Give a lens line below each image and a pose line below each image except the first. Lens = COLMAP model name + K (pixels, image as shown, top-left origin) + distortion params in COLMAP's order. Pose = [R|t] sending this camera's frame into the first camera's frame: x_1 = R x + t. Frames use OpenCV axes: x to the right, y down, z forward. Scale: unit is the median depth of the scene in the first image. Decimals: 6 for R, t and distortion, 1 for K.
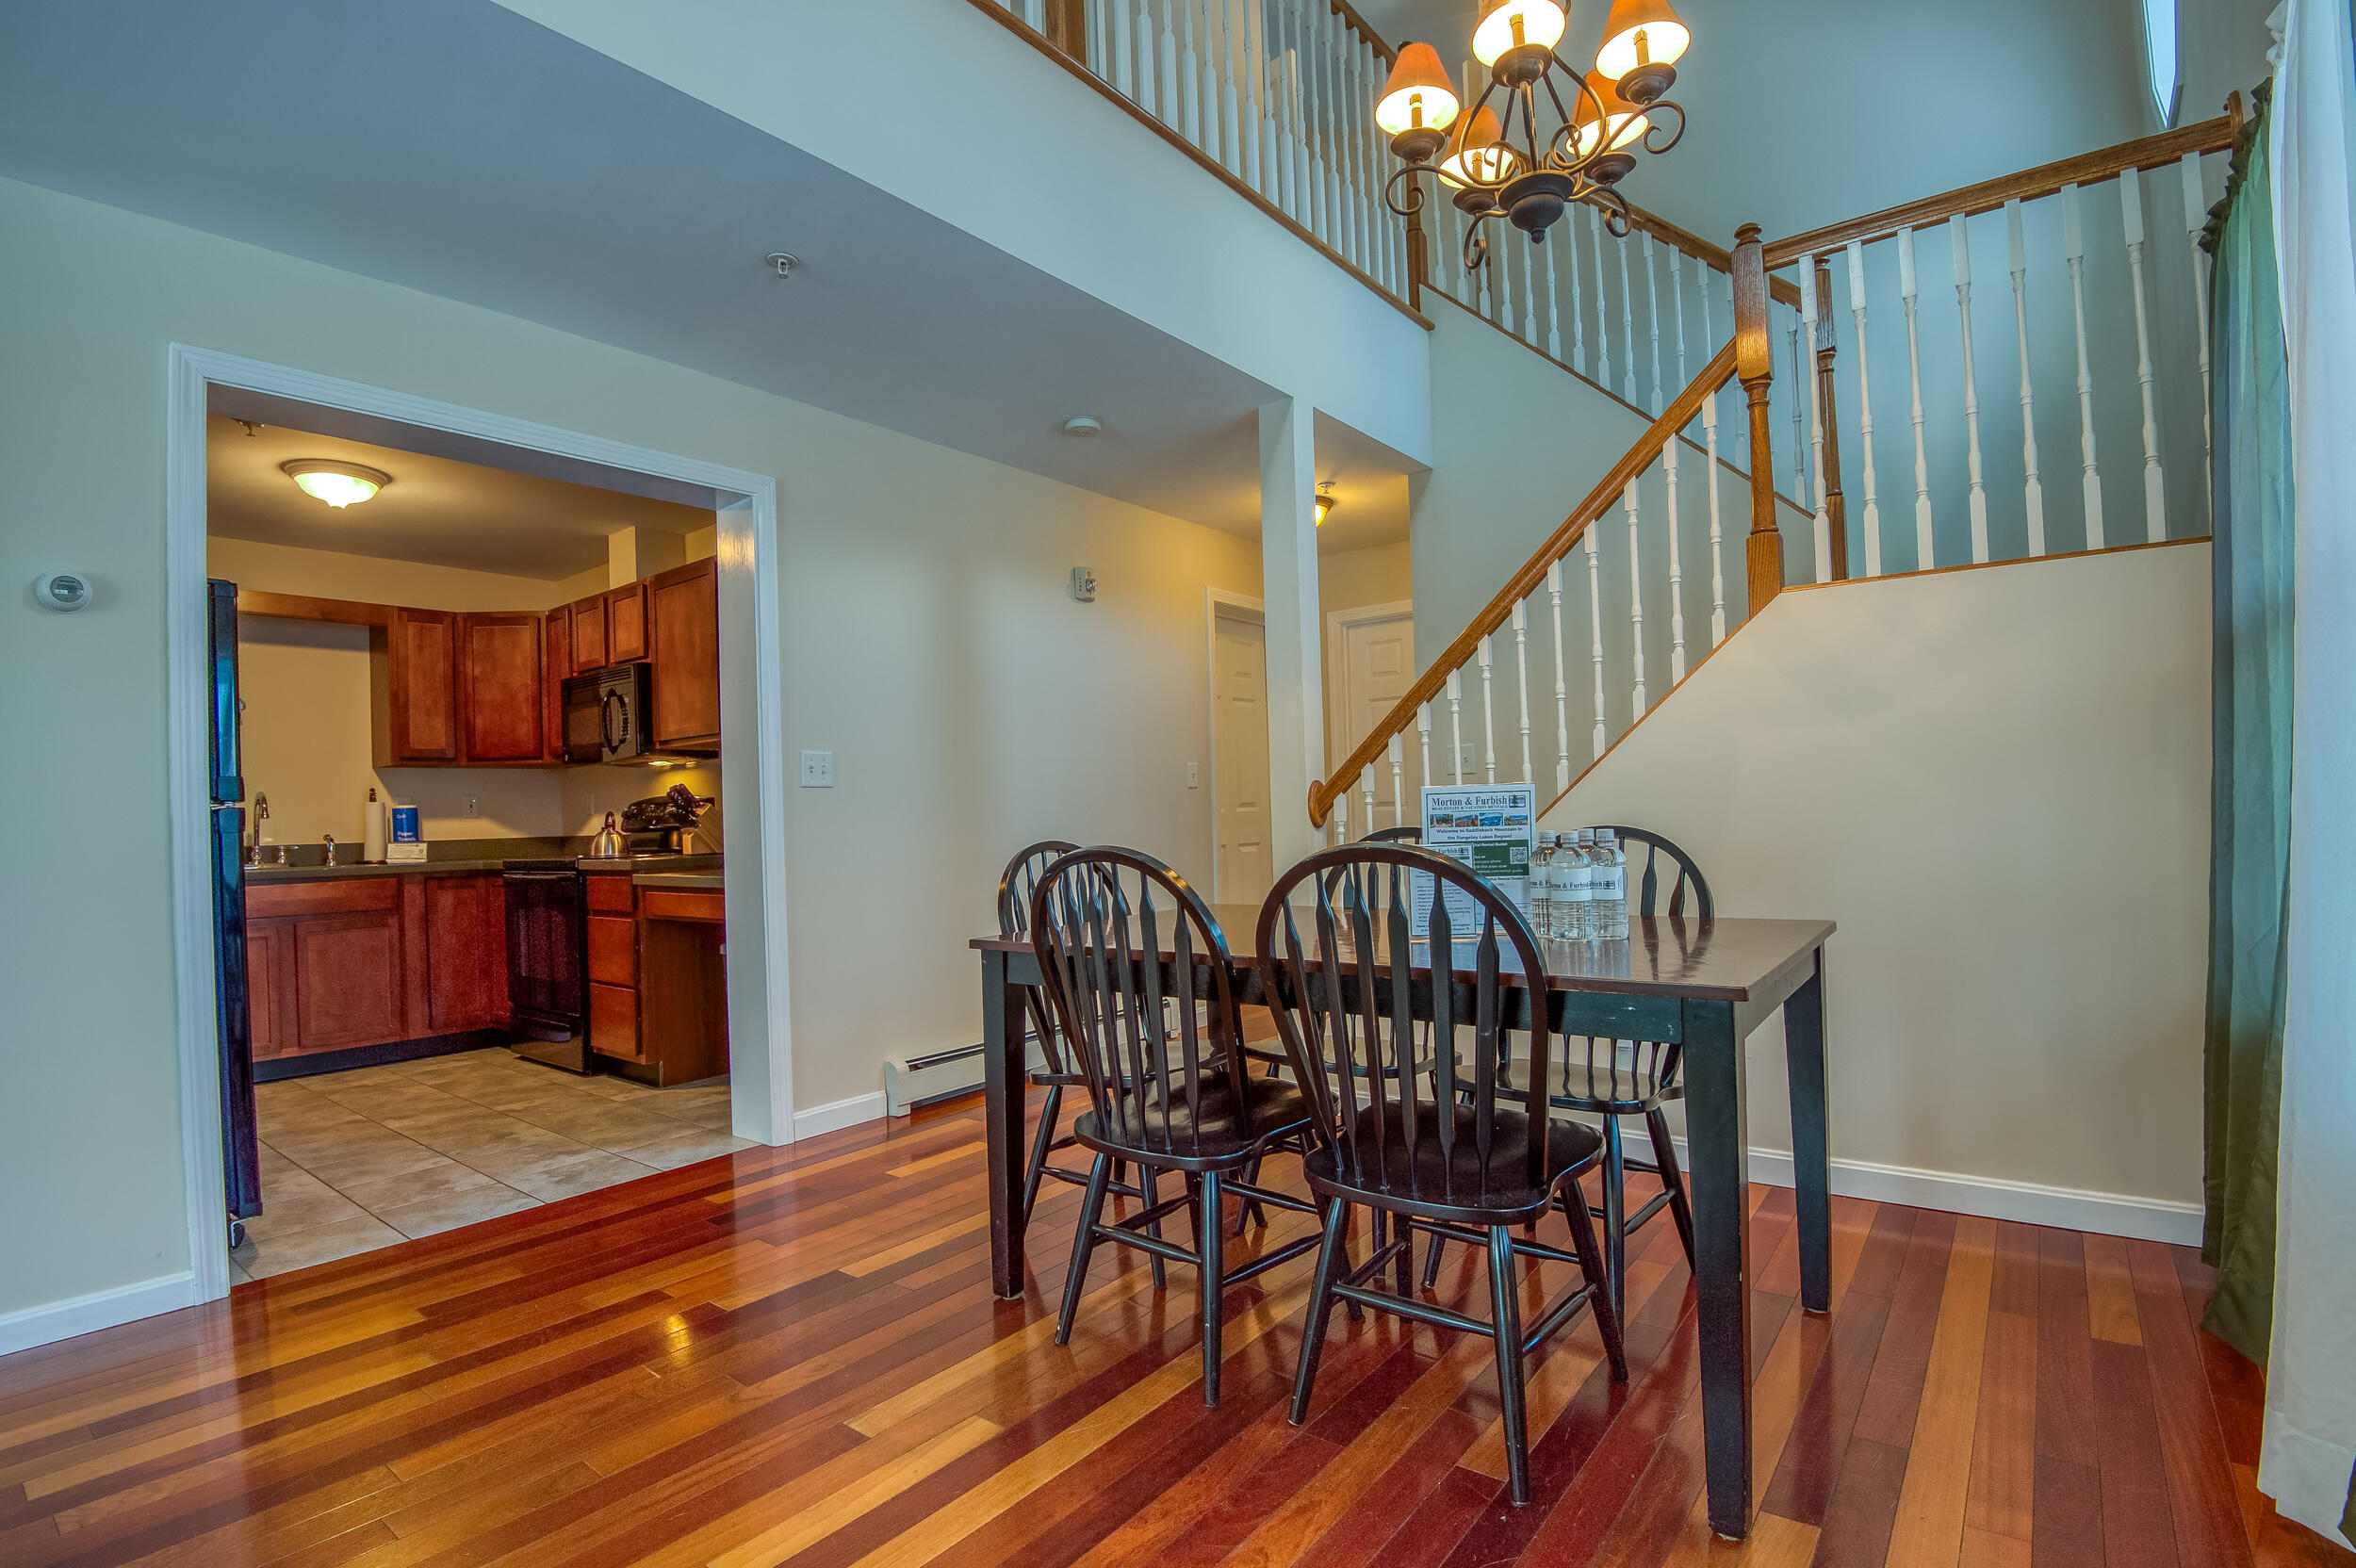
lens RADIAL K [[1175.4, 0, 1188.3], [0, 1175.4, 780.0], [0, 0, 1]] dist [-0.026698, -0.005150]
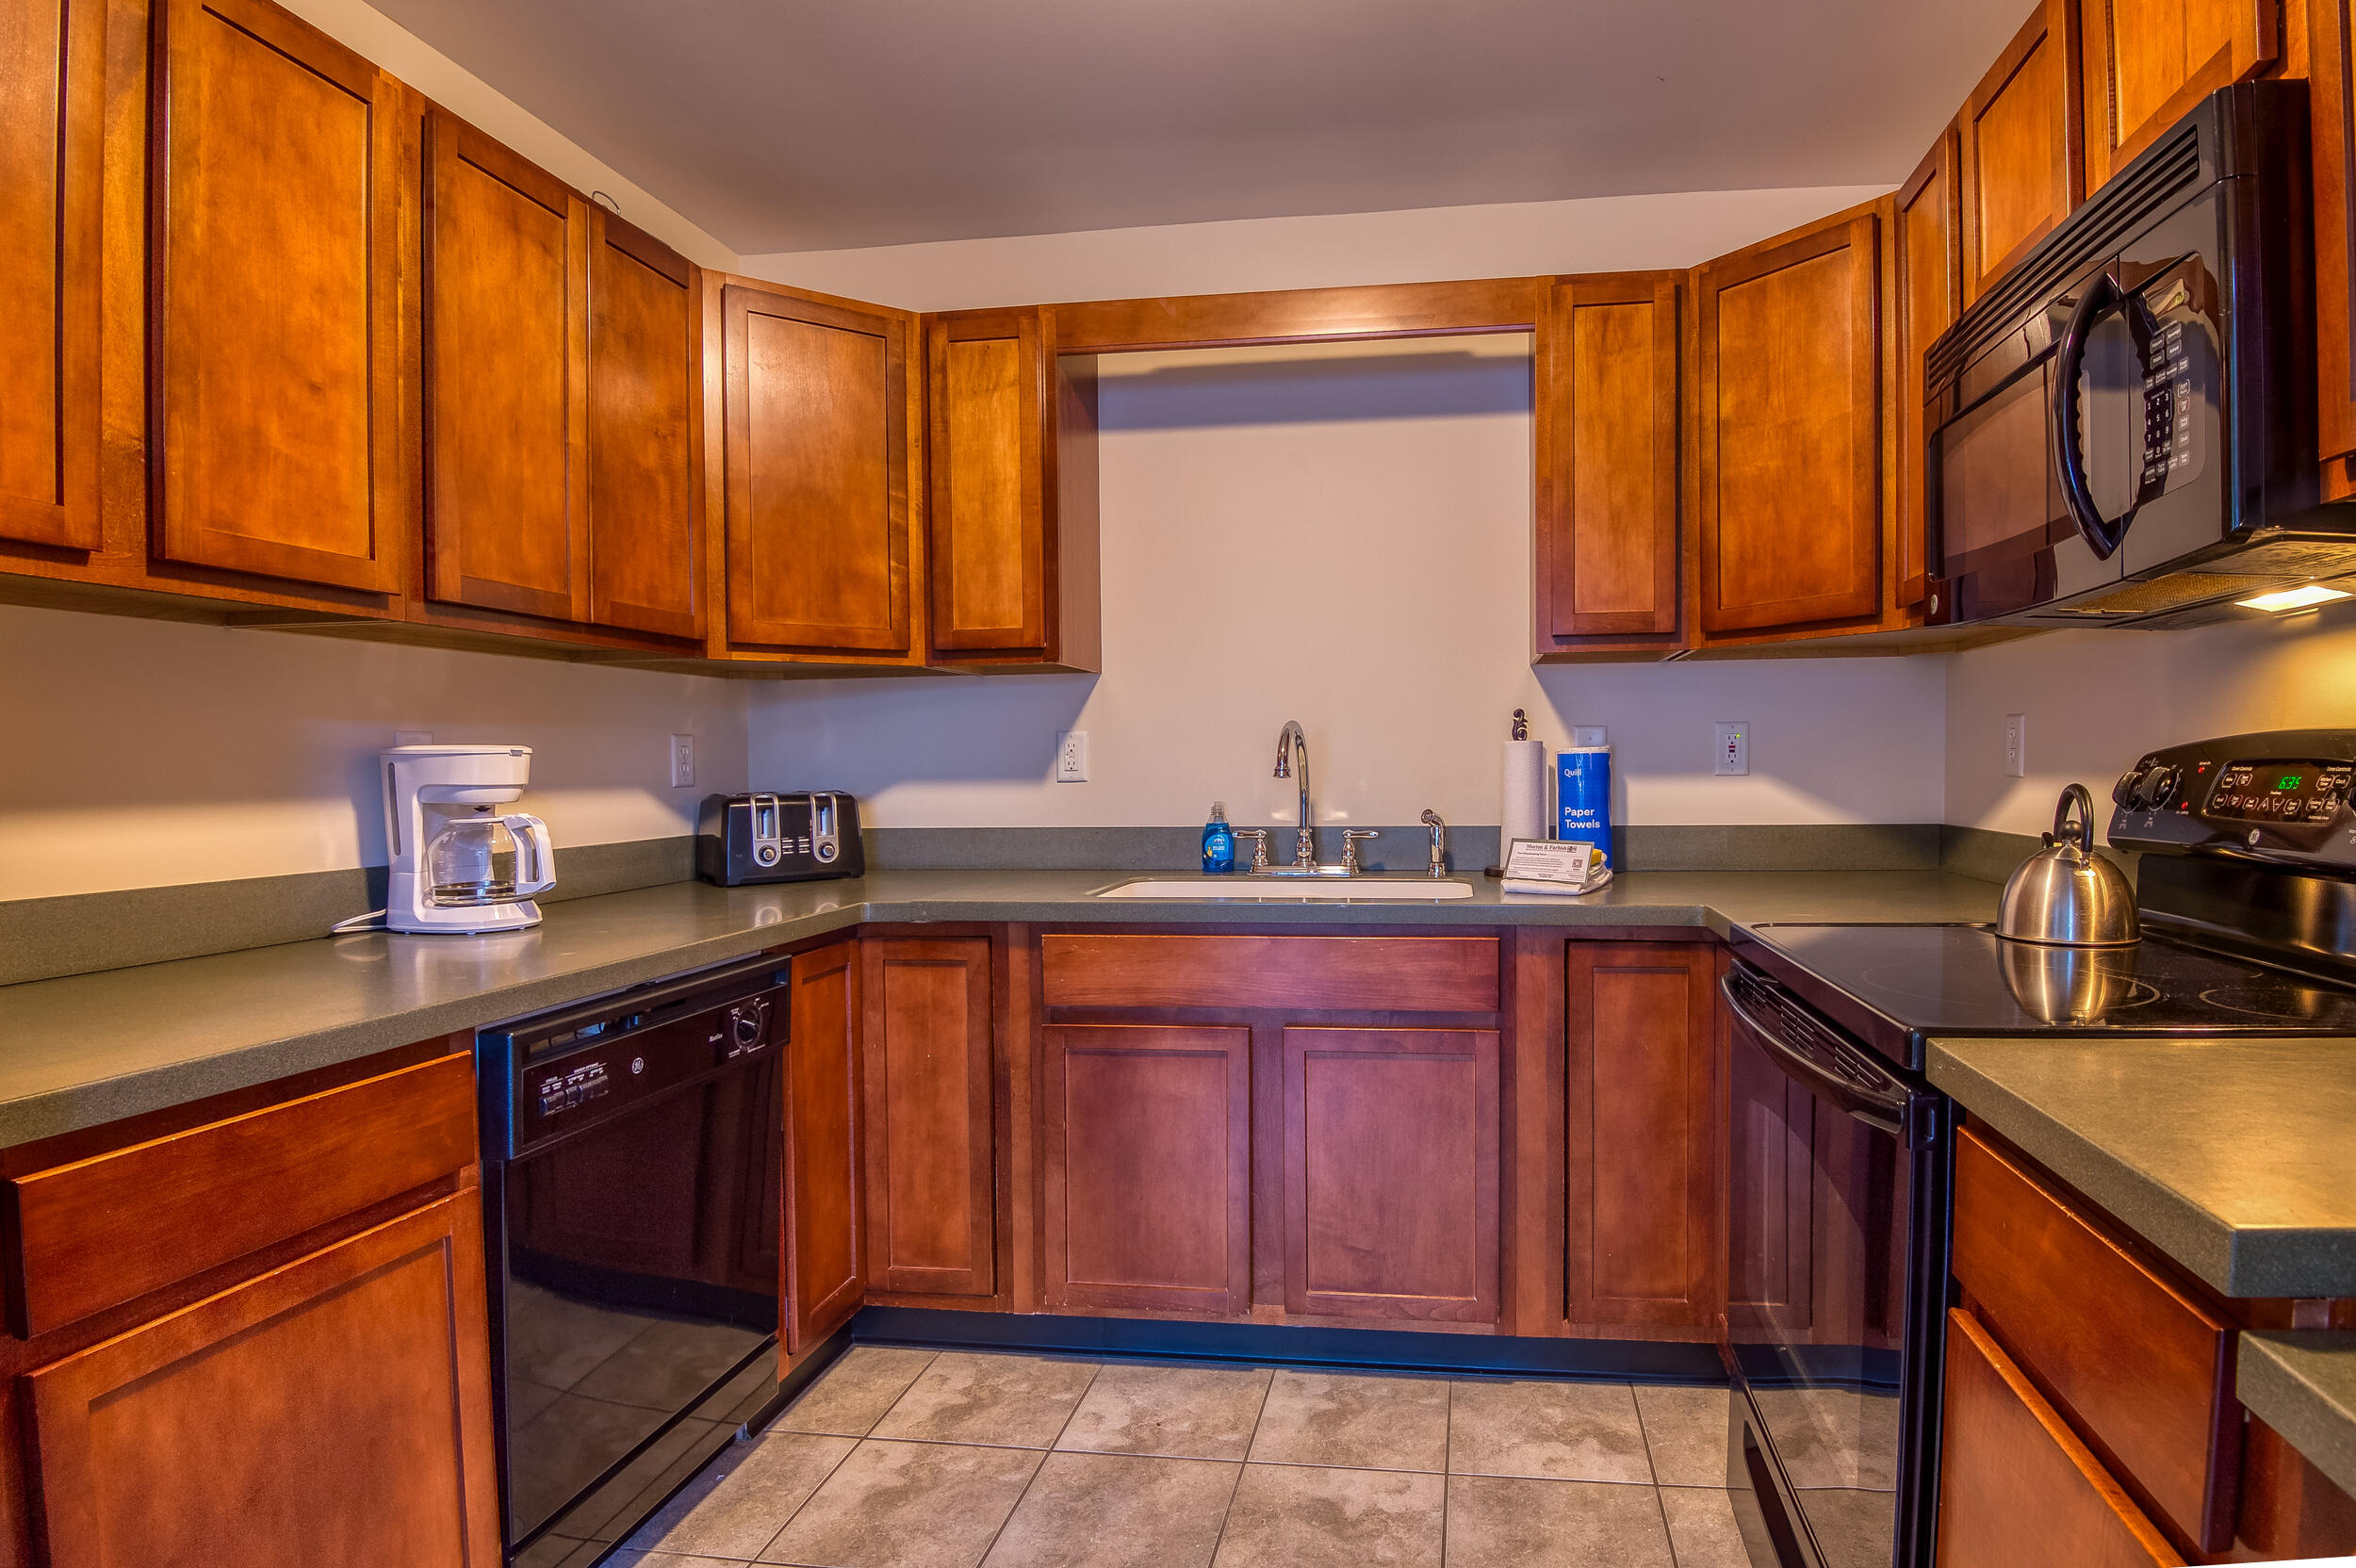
lens RADIAL K [[1323.9, 0, 1239.0], [0, 1323.9, 848.8], [0, 0, 1]] dist [-0.045951, -0.007979]
pose [[0.520982, 0.079305, -0.849876, -0.329974], [0.018678, 0.994377, 0.104239, 0.005689], [0.853364, -0.070180, 0.516571, 0.657854]]
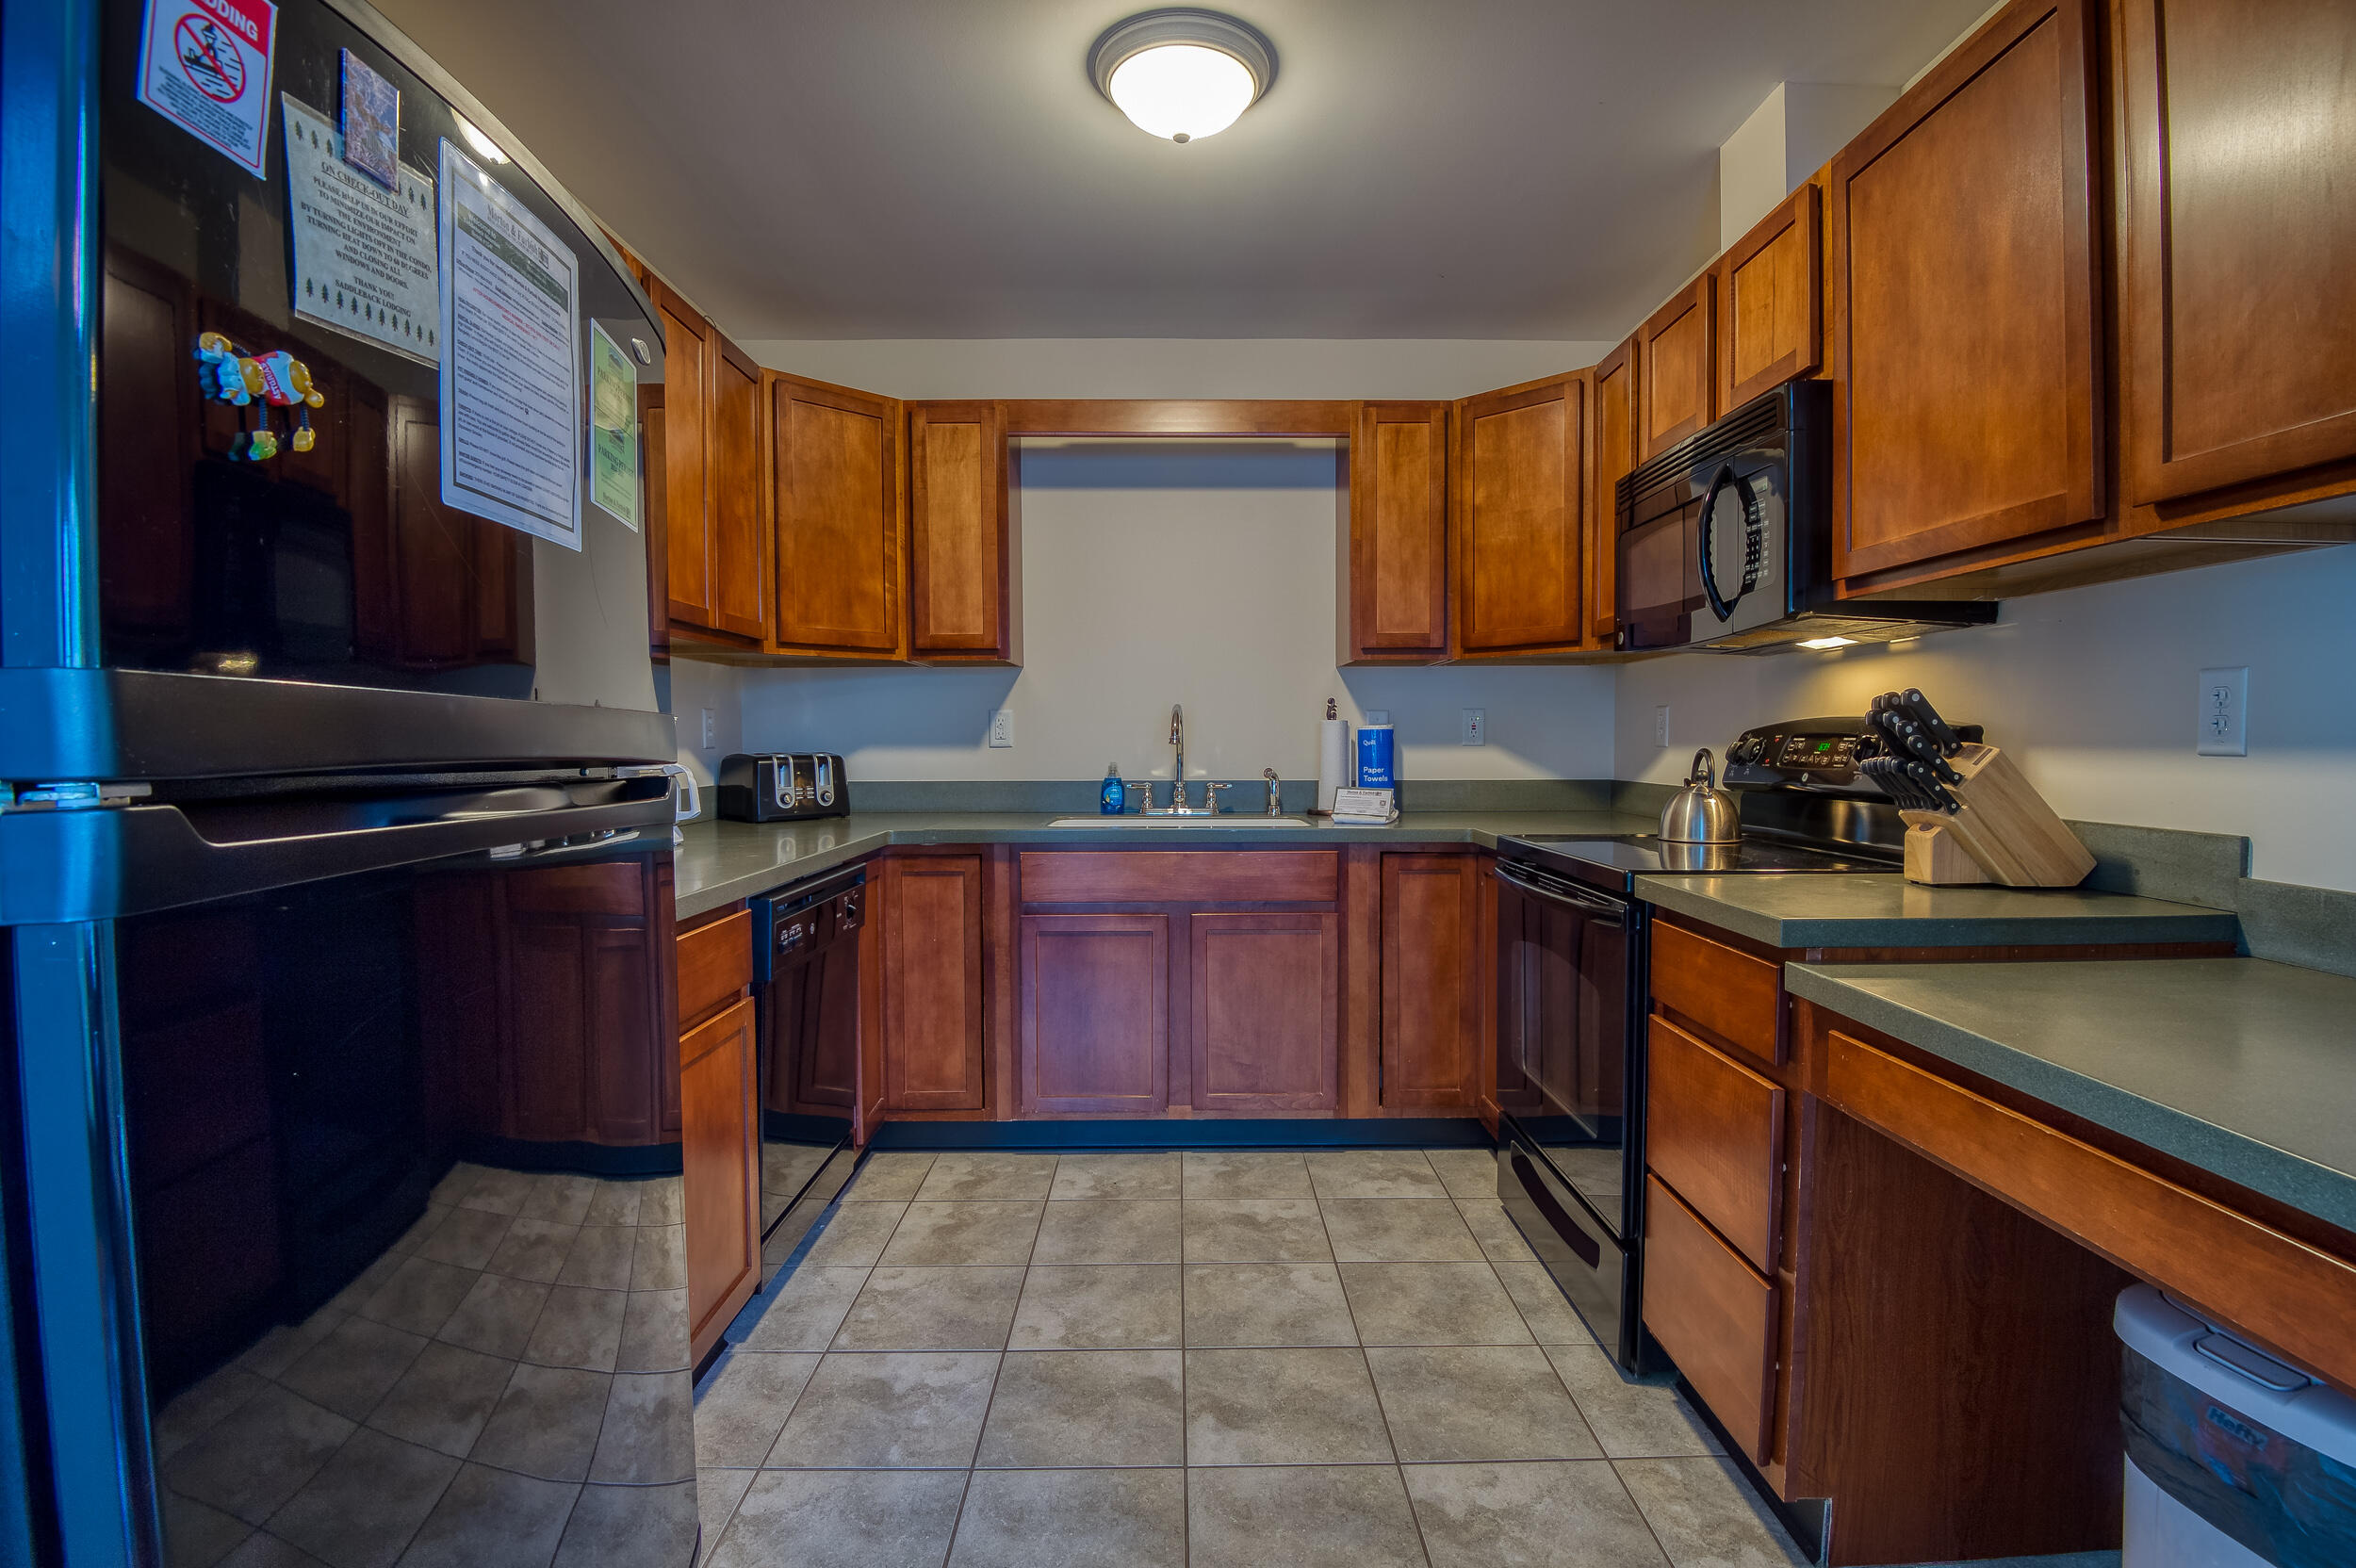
lens RADIAL K [[1175.4, 0, 1132.8], [0, 1175.4, 817.2], [0, 0, 1]] dist [-0.026698, -0.005150]
pose [[0.625386, 0.079732, -0.776231, -0.267975], [0.004573, 0.994374, 0.105823, 0.003349], [0.780302, -0.069731, 0.621504, 0.517598]]
